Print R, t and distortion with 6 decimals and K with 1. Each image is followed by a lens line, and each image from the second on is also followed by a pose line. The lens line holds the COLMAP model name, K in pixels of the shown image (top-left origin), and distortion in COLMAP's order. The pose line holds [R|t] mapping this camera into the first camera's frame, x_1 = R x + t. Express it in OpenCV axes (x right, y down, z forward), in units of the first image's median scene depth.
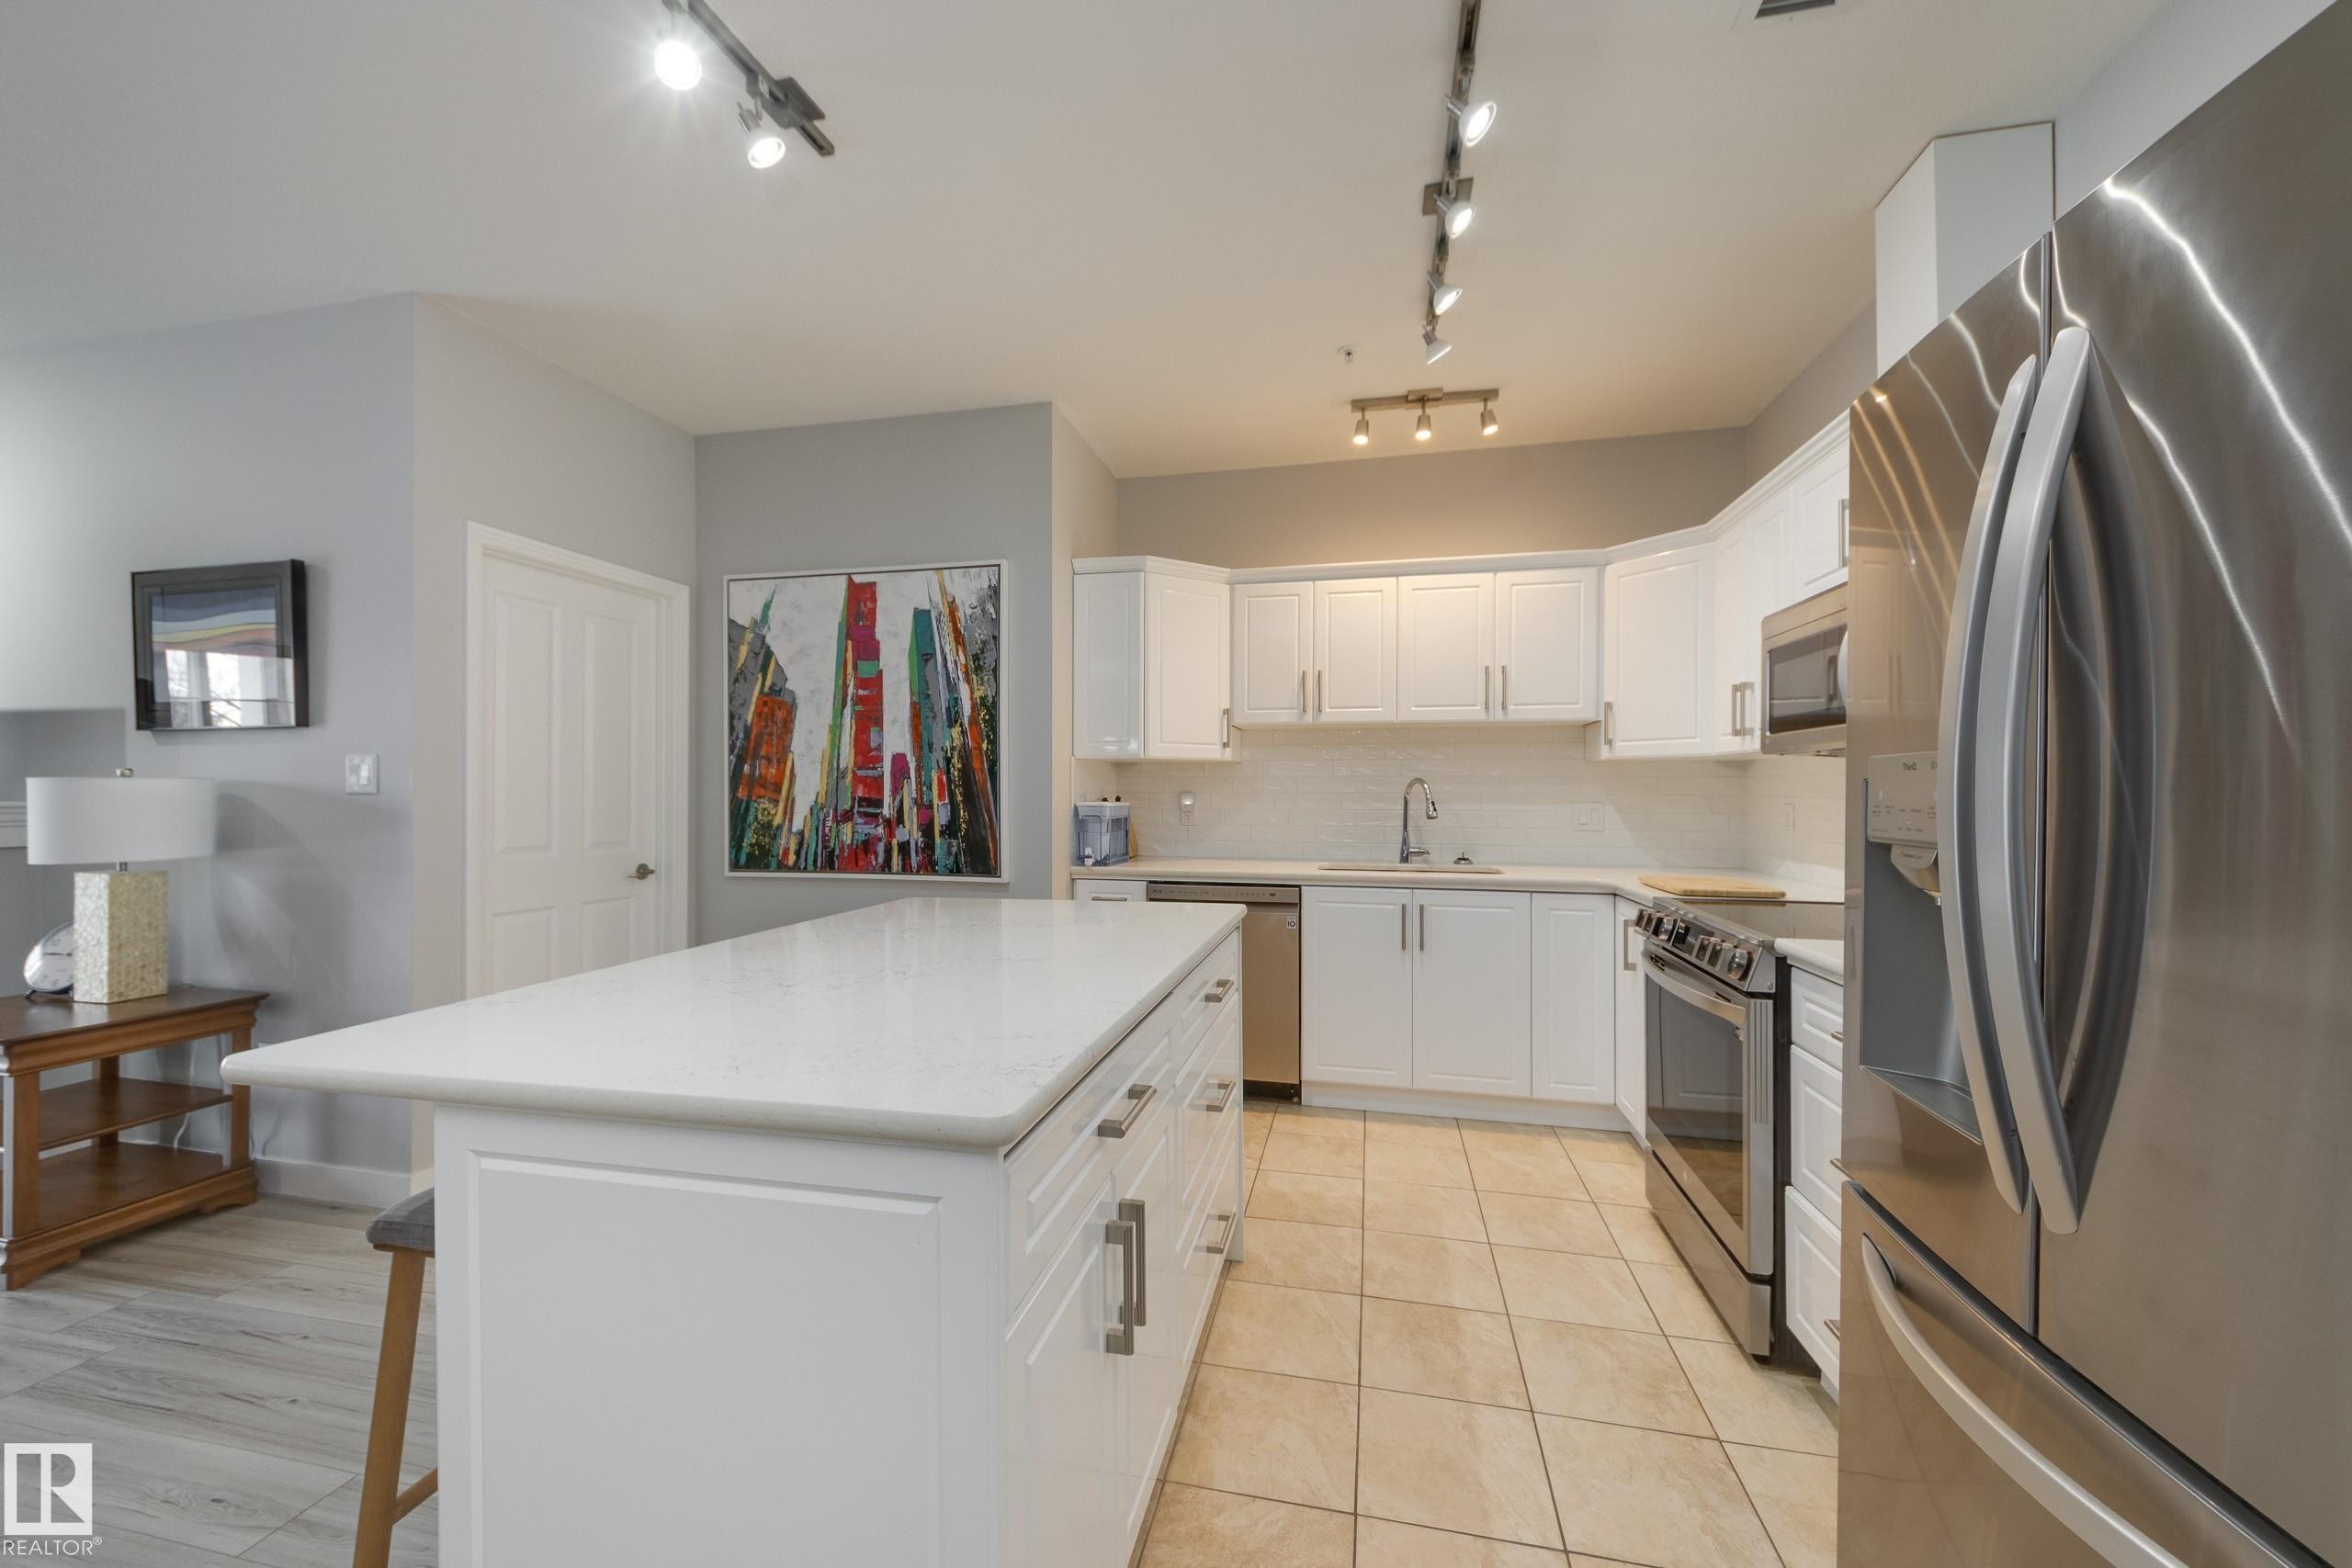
lens RADIAL K [[903.1, 0, 1166.1], [0, 903.1, 781.6], [0, 0, 1]] dist [0.023376, -0.002052]
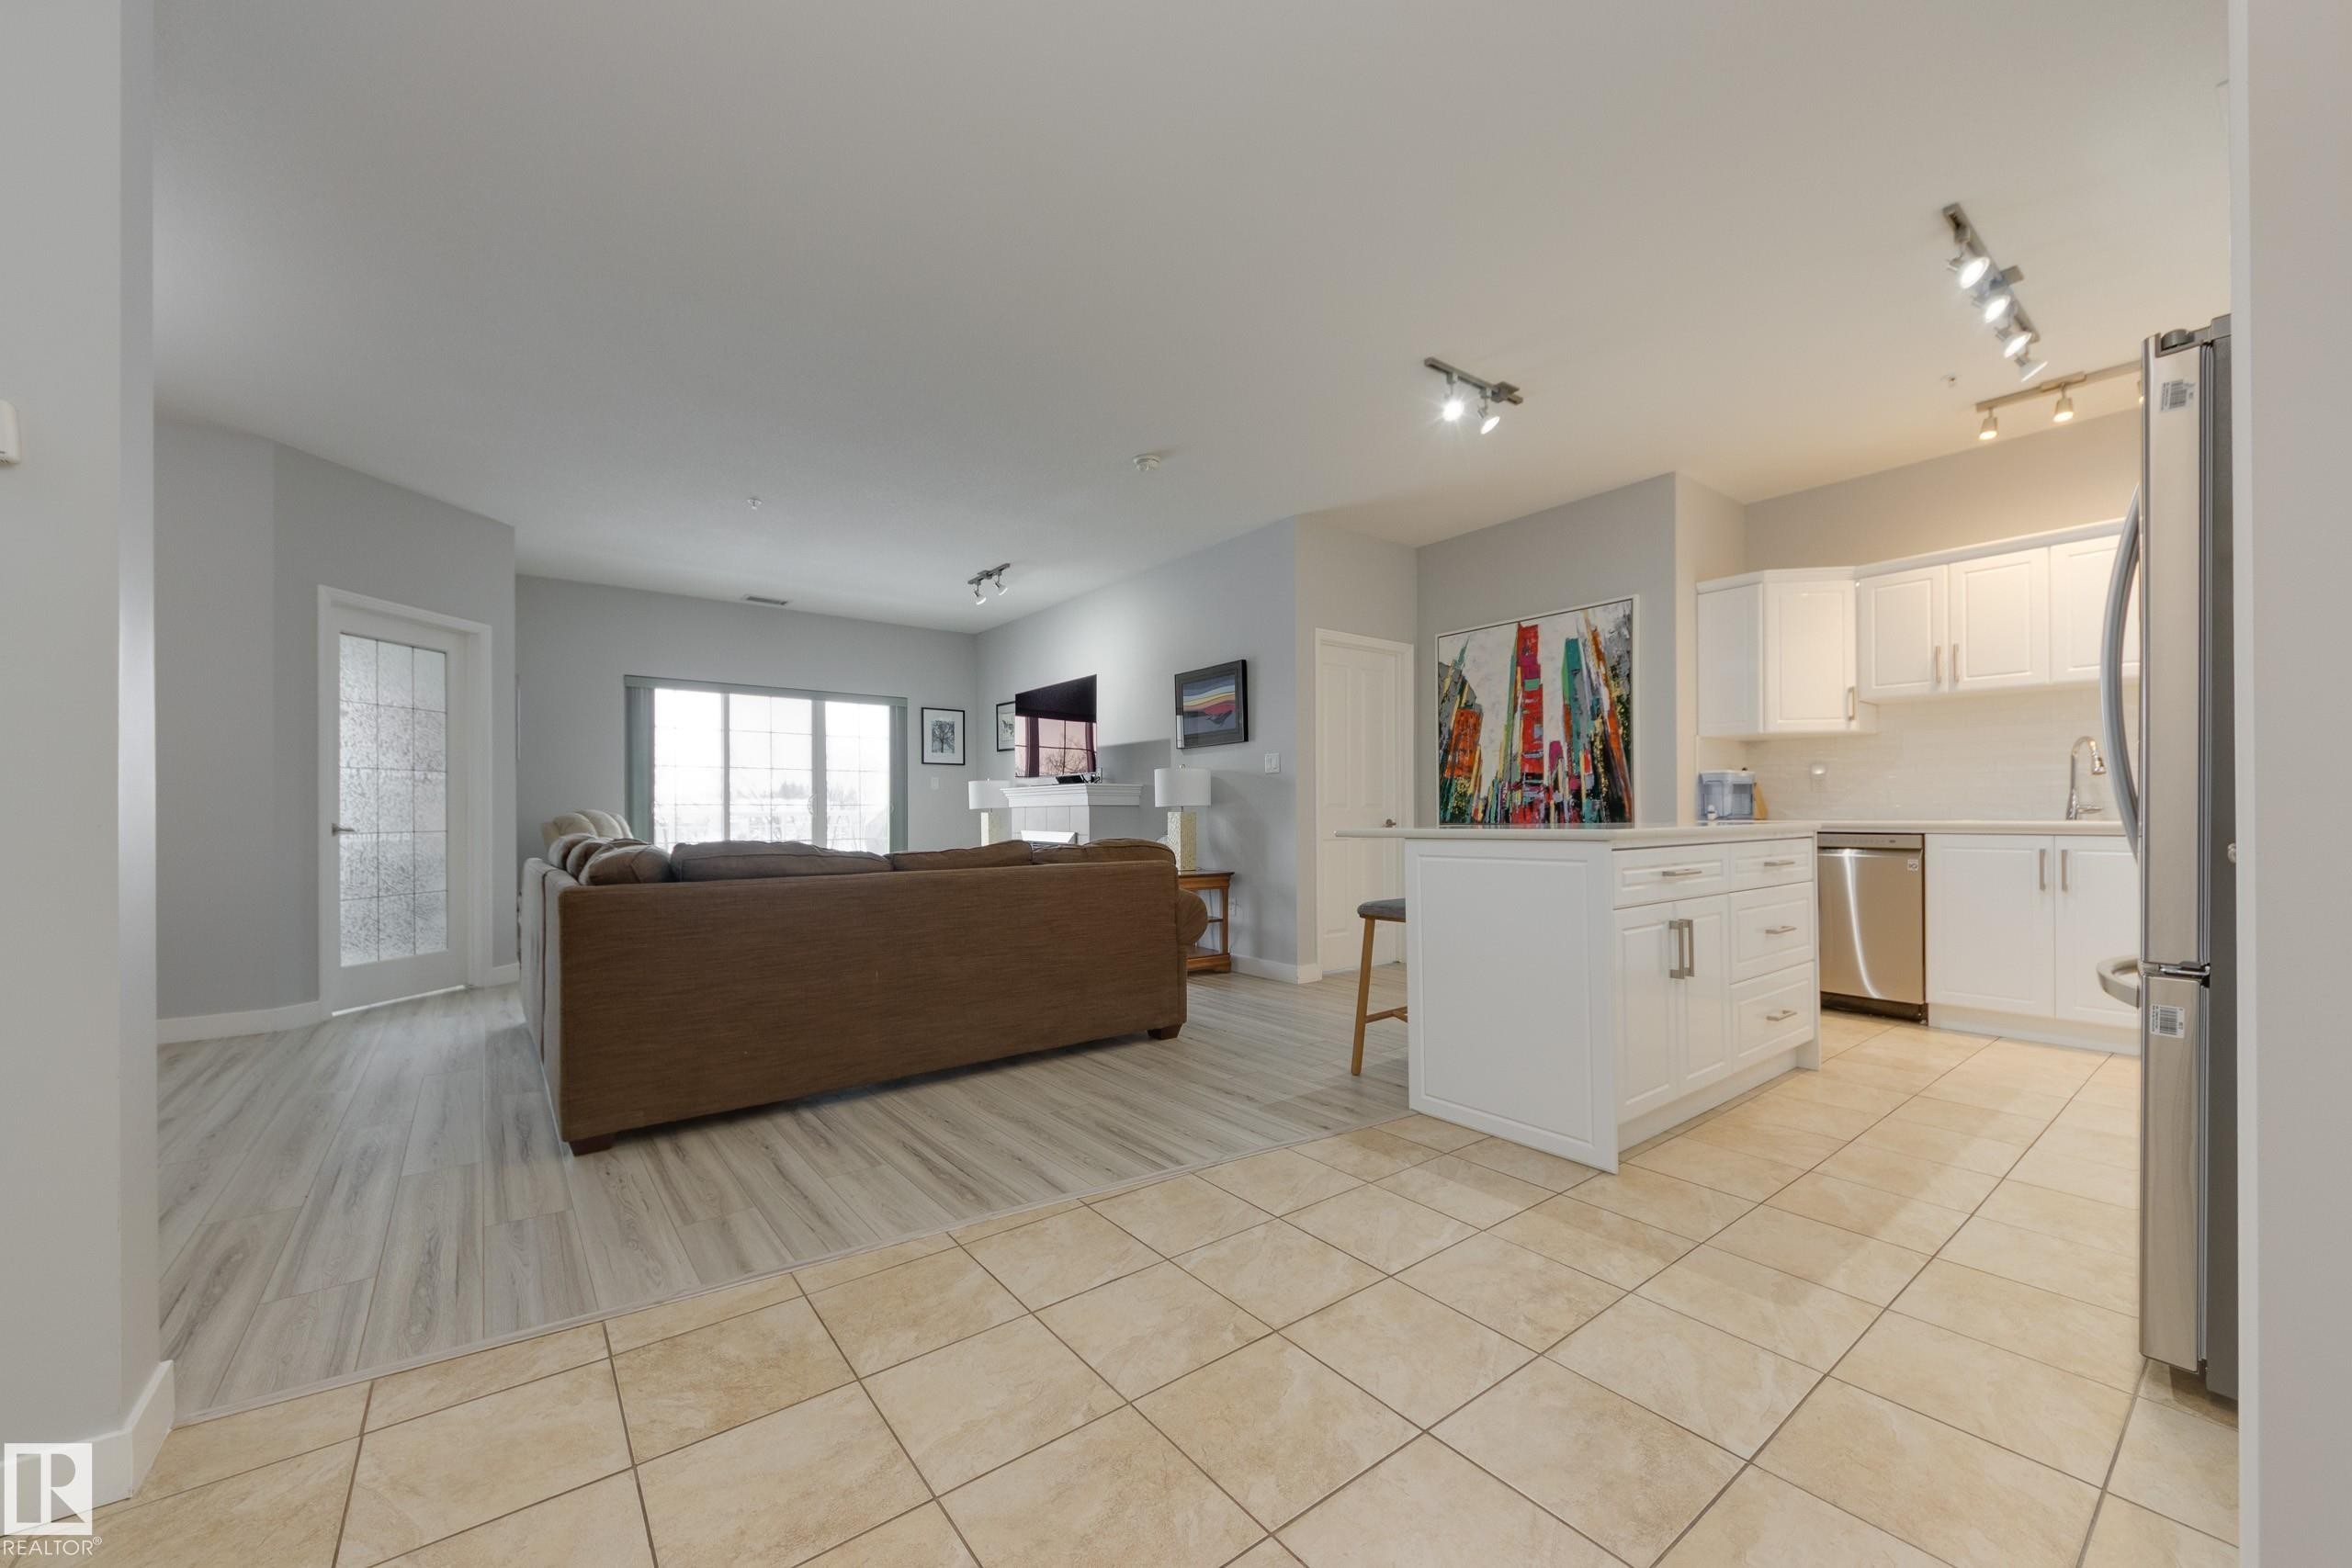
lens RADIAL K [[898.9, 0, 1137.1], [0, 898.9, 824.6], [0, 0, 1]] dist [0.000087, -0.003381]
pose [[0.759620, -0.001412, -0.650366, 0.131037], [0.013748, 0.999809, 0.013888, 0.073859], [0.650222, -0.019491, 0.759494, -0.527205]]
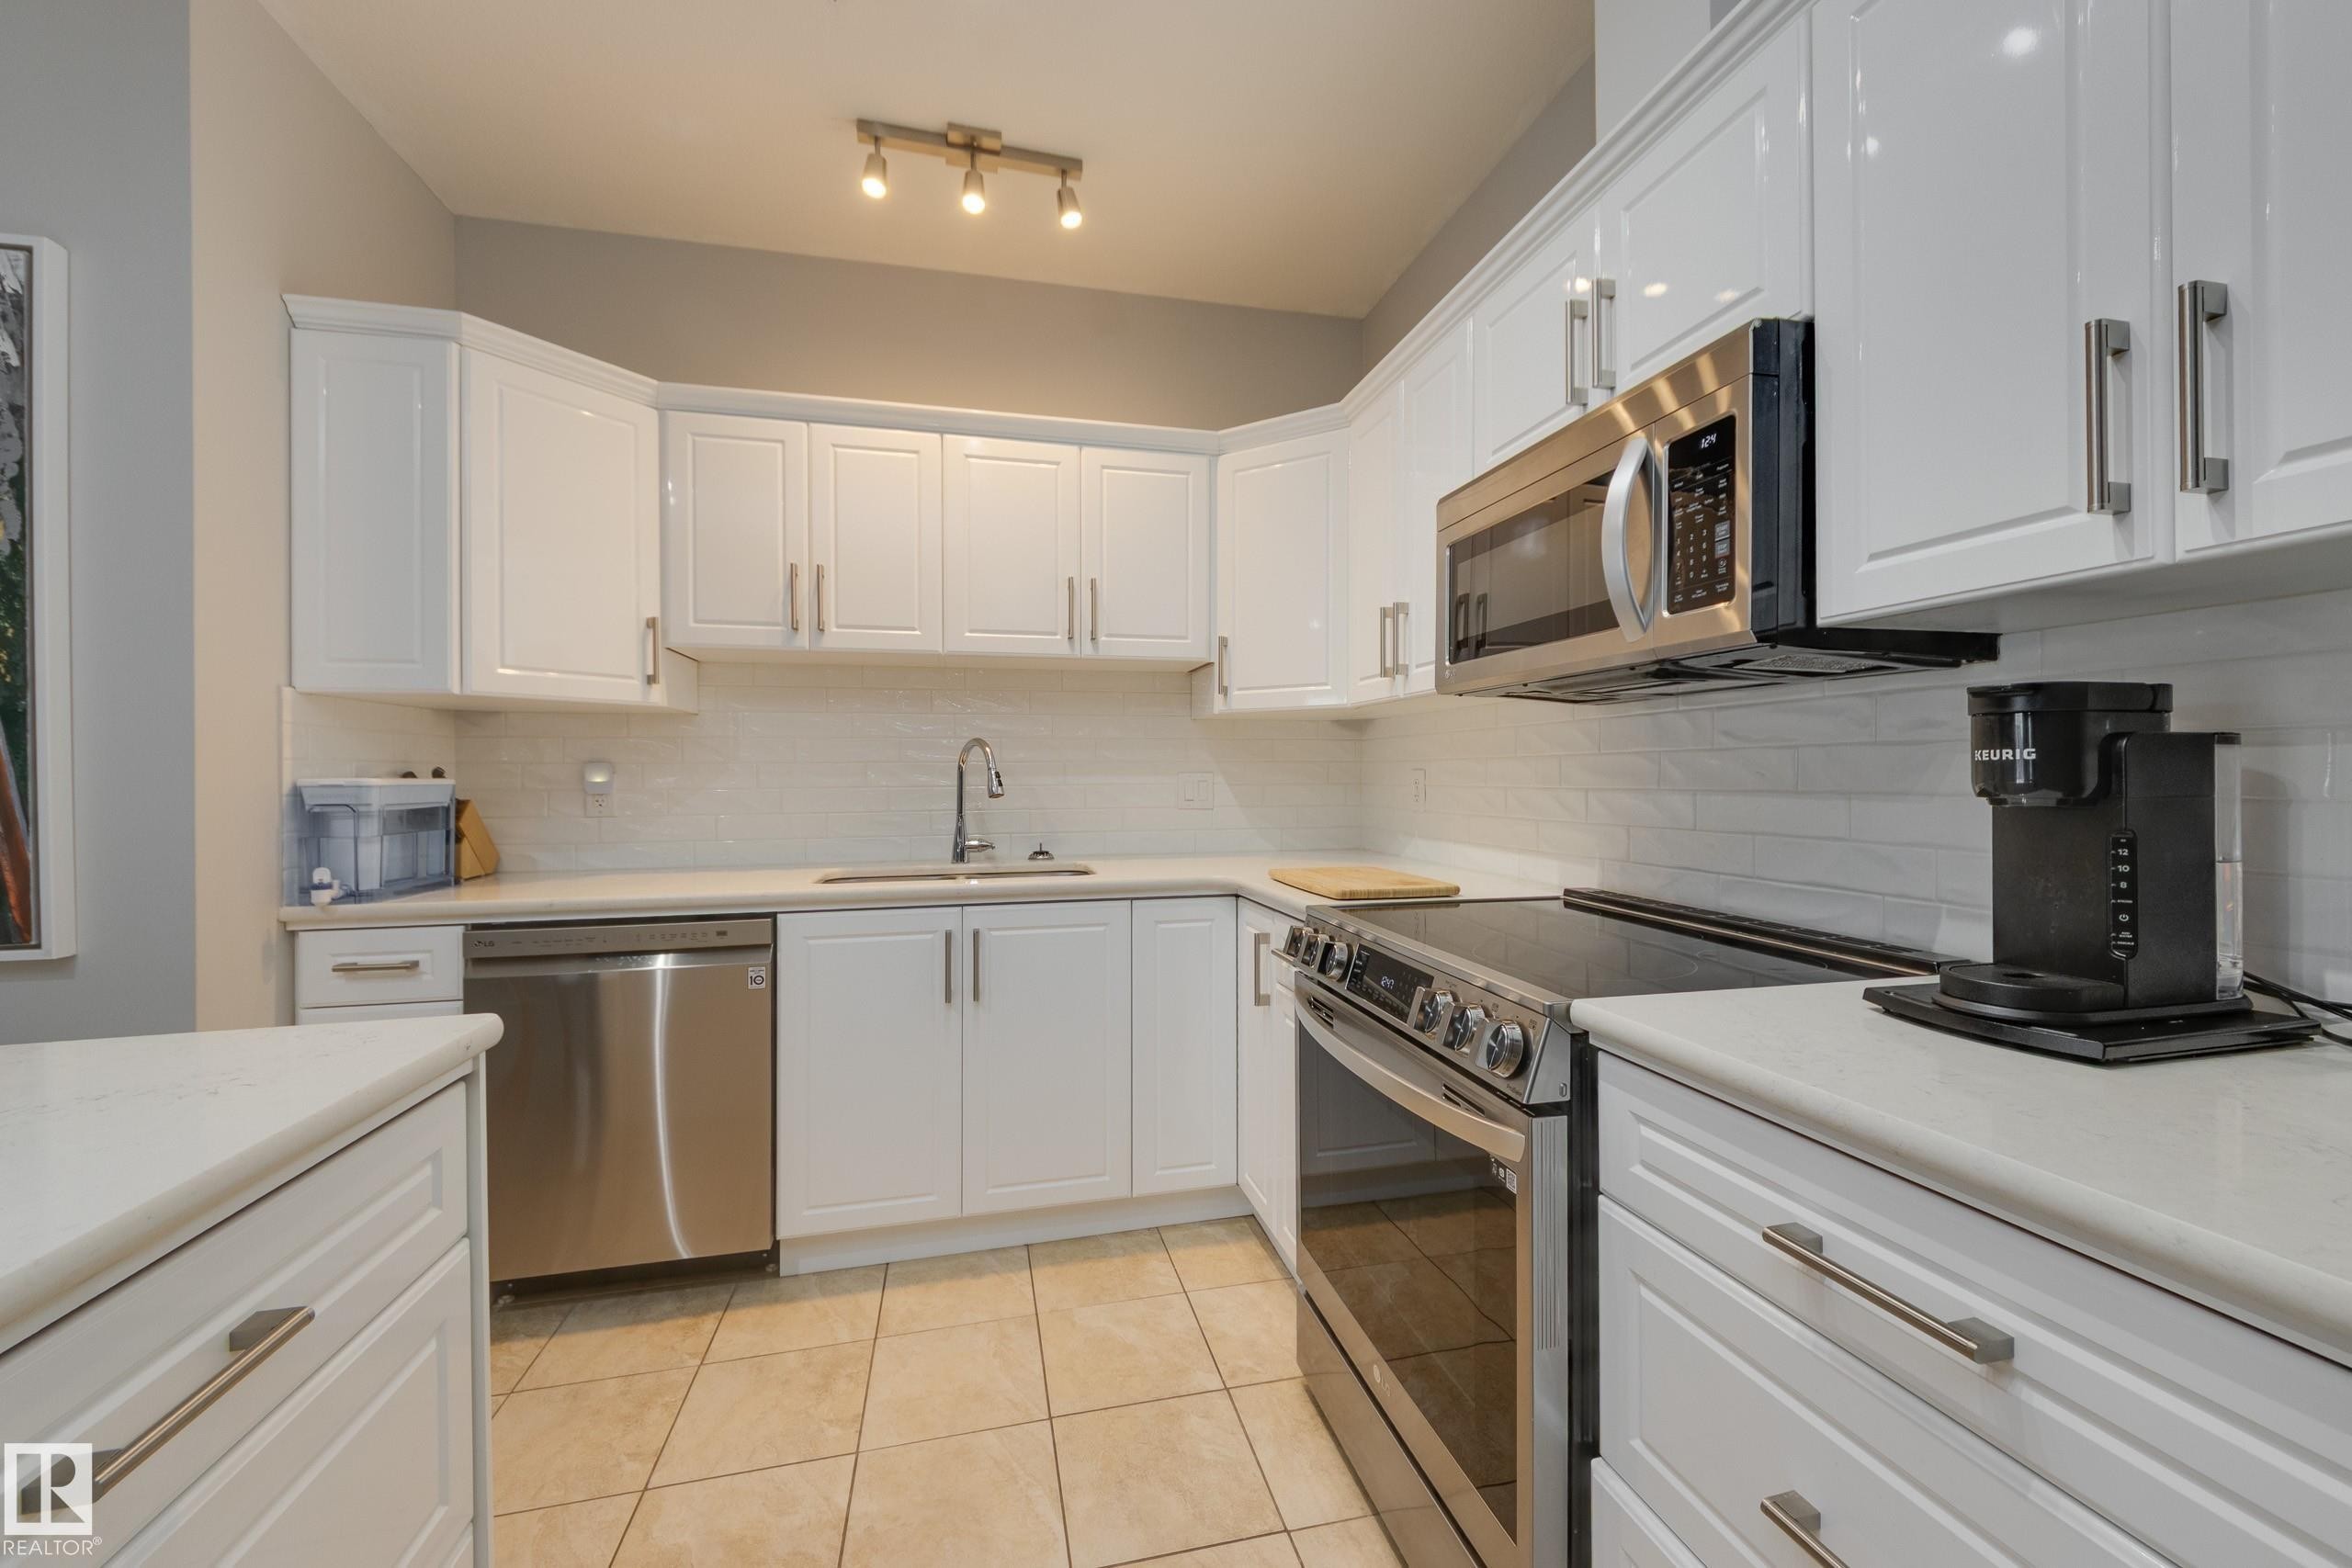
lens RADIAL K [[898.9, 0, 1191.7], [0, 898.9, 770.6], [0, 0, 1]] dist [0.000087, -0.003381]
pose [[0.891878, -0.005895, 0.452237, 0.125673], [0.003289, 0.999973, 0.006549, 0.017745], [-0.452263, -0.004354, 0.891874, 0.345442]]
